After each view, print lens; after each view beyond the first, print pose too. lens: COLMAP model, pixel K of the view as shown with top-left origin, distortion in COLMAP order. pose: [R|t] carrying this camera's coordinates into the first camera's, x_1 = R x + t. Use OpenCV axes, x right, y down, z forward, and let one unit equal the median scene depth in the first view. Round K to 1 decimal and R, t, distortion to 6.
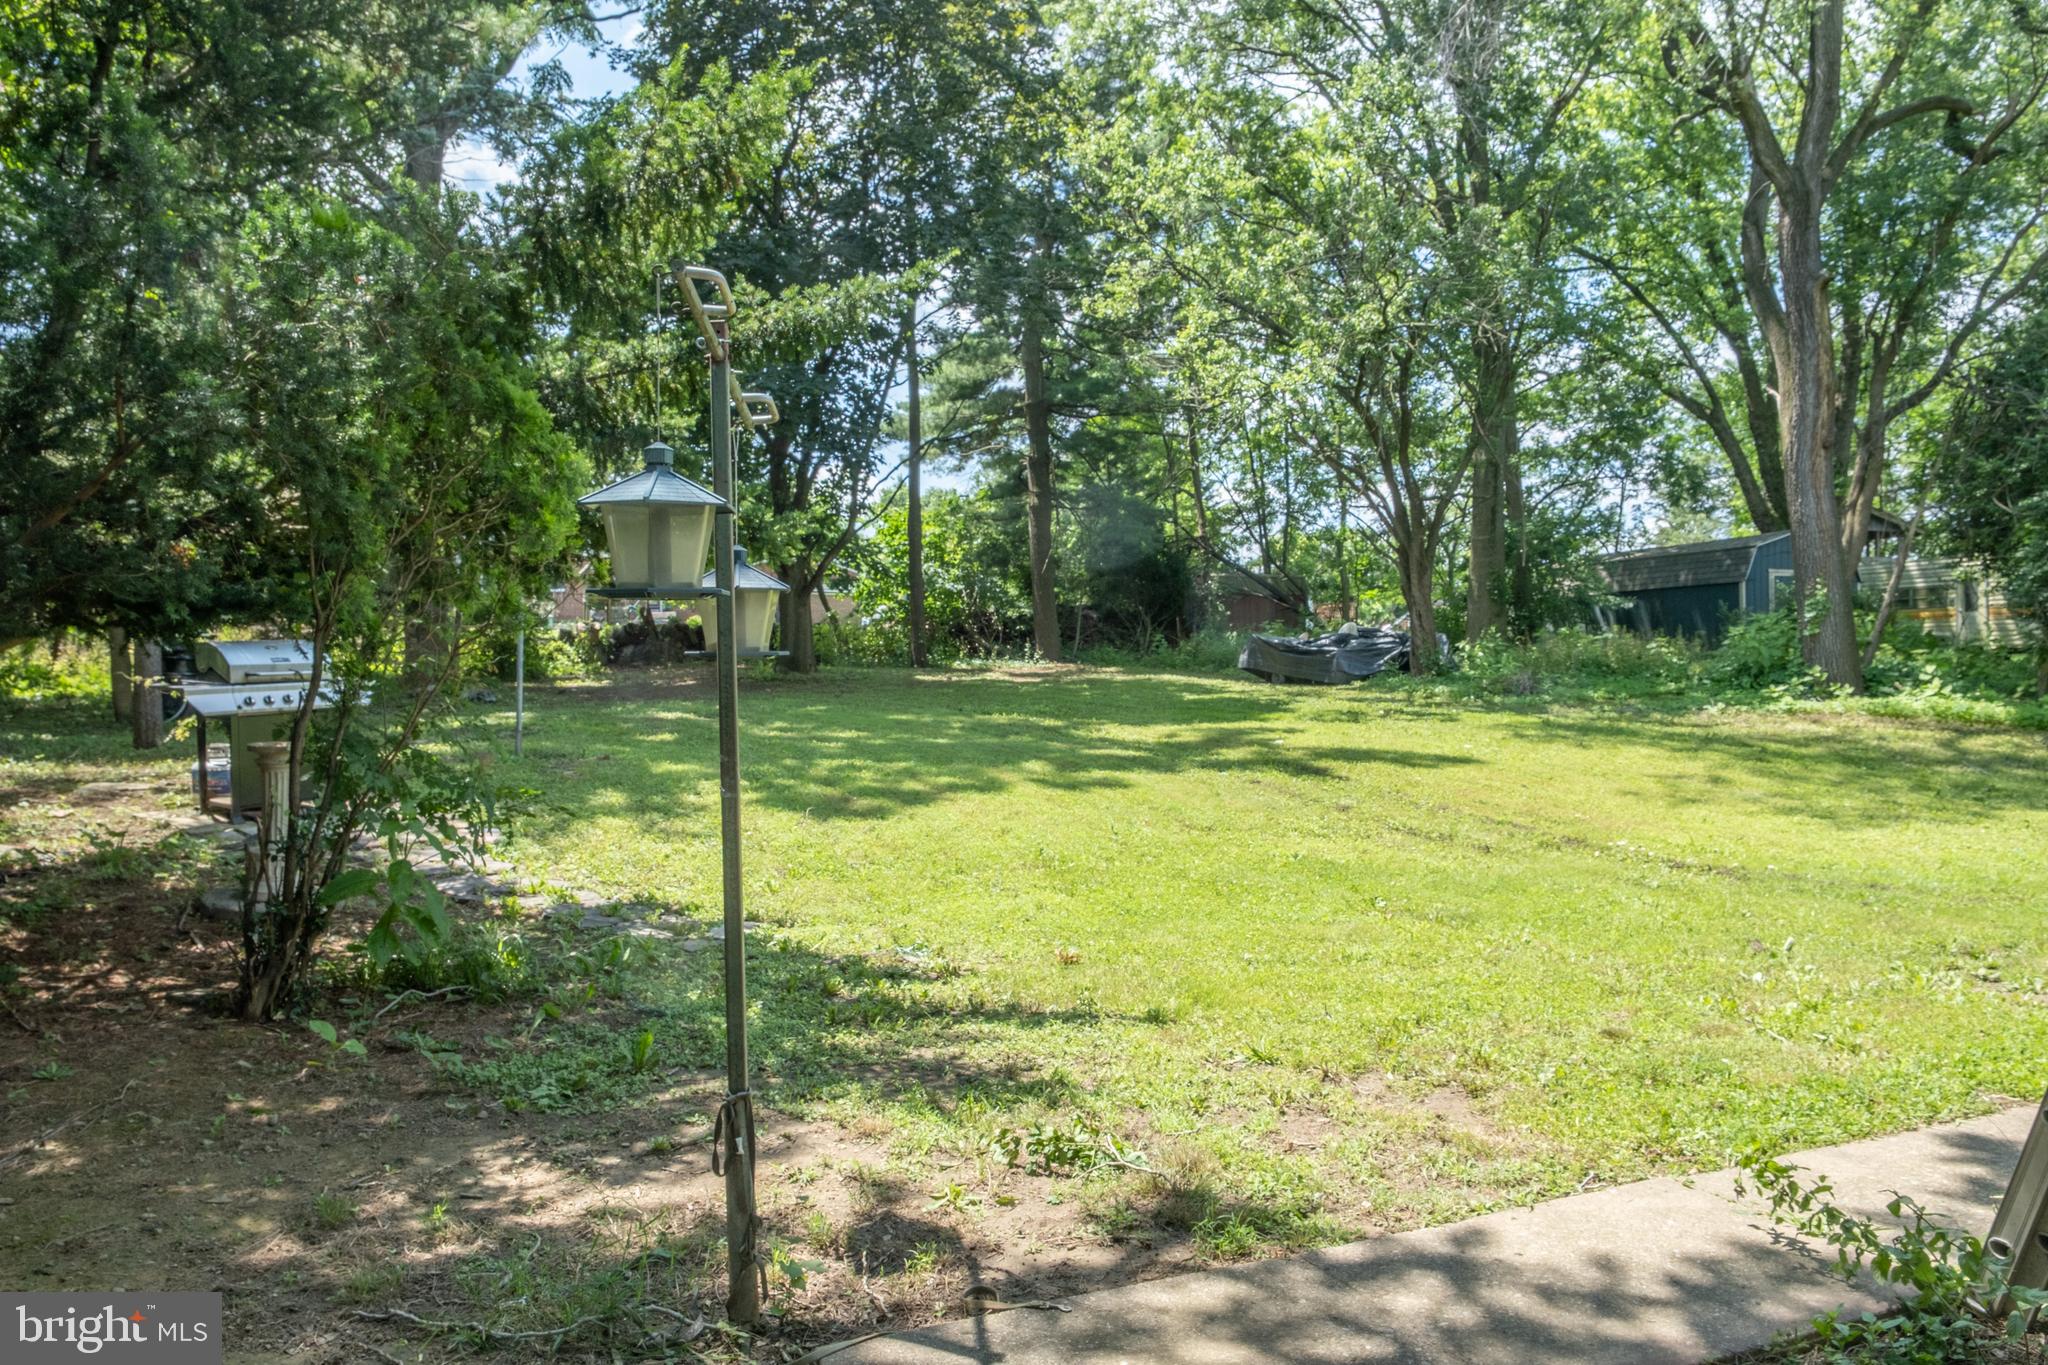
lens RADIAL K [[1485.2, 0, 1031.1], [0, 1485.2, 671.1], [0, 0, 1]] dist [-0.003200, -0.000806]
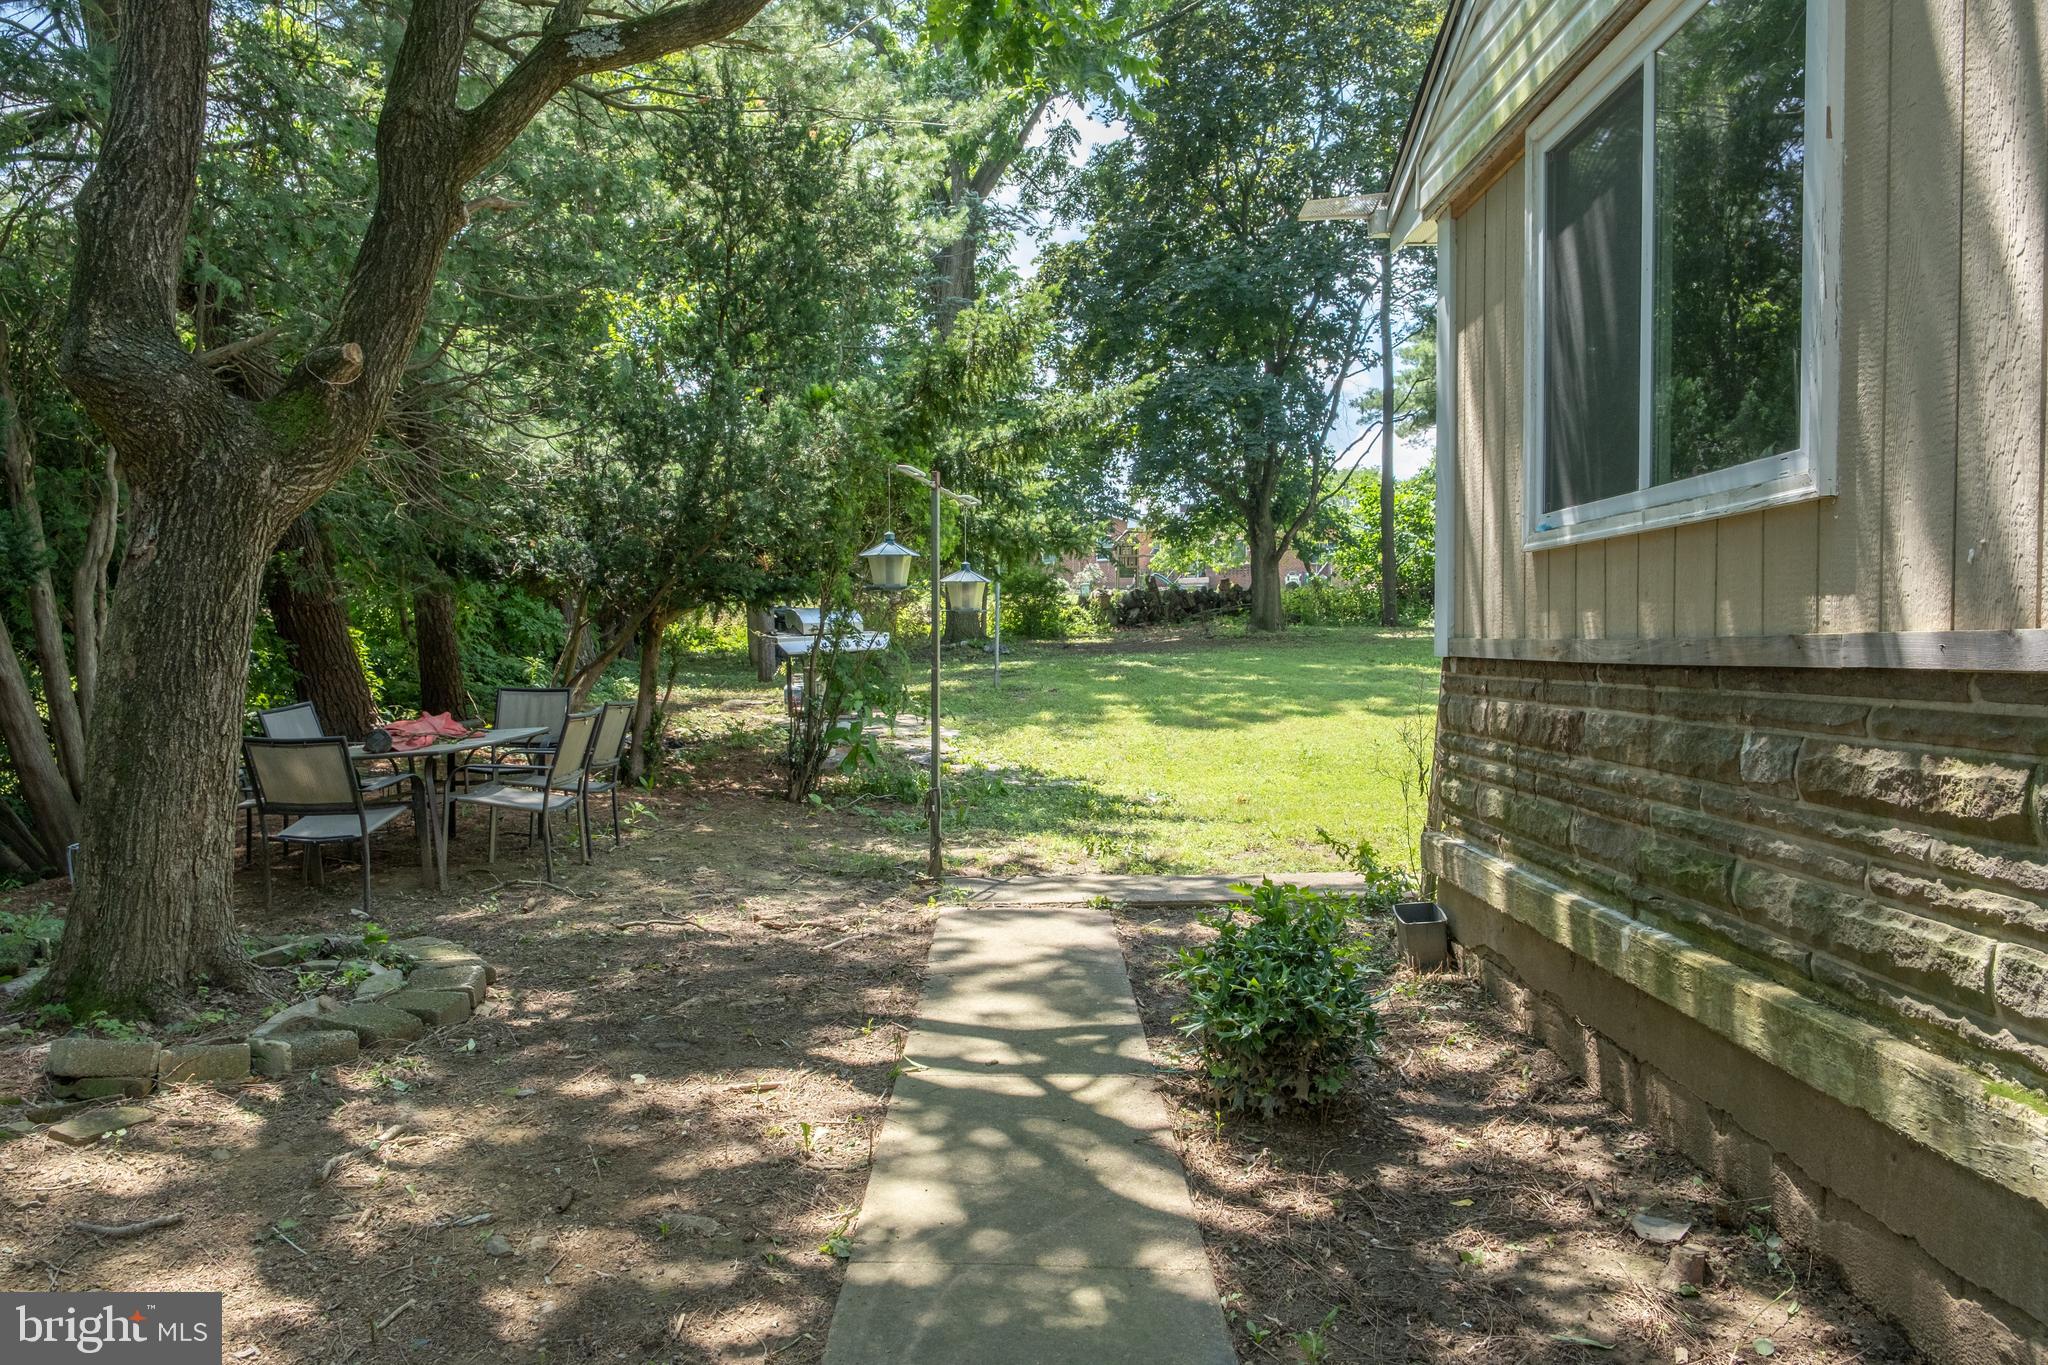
lens RADIAL K [[1485.2, 0, 1031.1], [0, 1485.2, 671.1], [0, 0, 1]] dist [-0.003200, -0.000806]
pose [[0.929947, 0.002903, -0.367683, 0.202935], [0.006520, 0.999681, 0.024382, 0.006902], [0.367636, -0.025072, 0.929632, -0.291826]]
